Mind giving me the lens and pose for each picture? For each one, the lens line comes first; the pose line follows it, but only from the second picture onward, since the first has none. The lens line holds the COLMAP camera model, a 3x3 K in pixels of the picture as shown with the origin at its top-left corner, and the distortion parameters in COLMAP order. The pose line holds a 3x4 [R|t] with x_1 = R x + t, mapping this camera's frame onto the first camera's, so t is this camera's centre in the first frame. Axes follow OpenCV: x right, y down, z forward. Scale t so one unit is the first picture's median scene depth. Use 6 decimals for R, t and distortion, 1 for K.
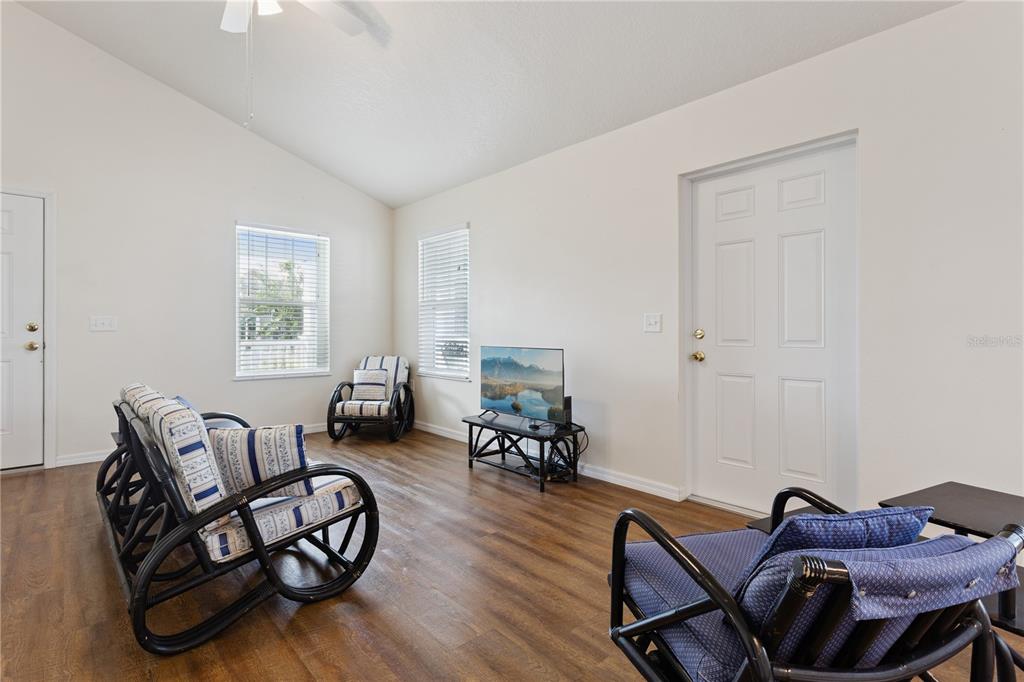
lens RADIAL K [[489.2, 0, 512.8], [0, 489.2, 335.3], [0, 0, 1]] dist [-0.001623, -0.000198]
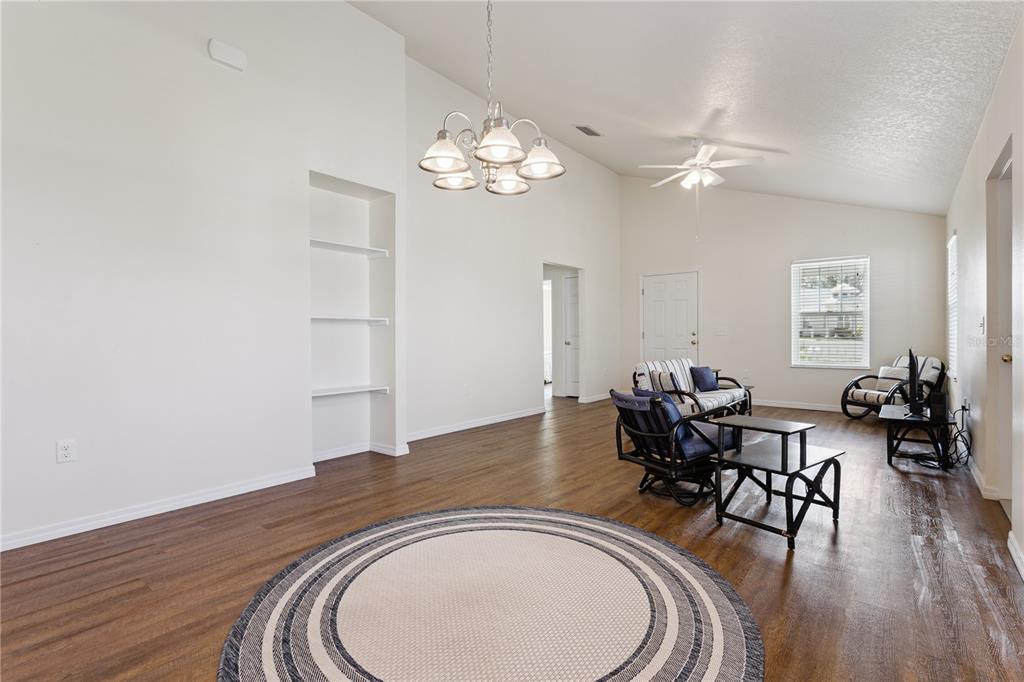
lens RADIAL K [[489.2, 0, 512.8], [0, 489.2, 335.3], [0, 0, 1]] dist [-0.001623, -0.000198]
pose [[0.144824, -0.001210, -0.989457, 0.811653], [-0.000860, 0.999999, -0.001349, -0.003794], [0.989457, 0.001047, 0.144822, -0.081863]]
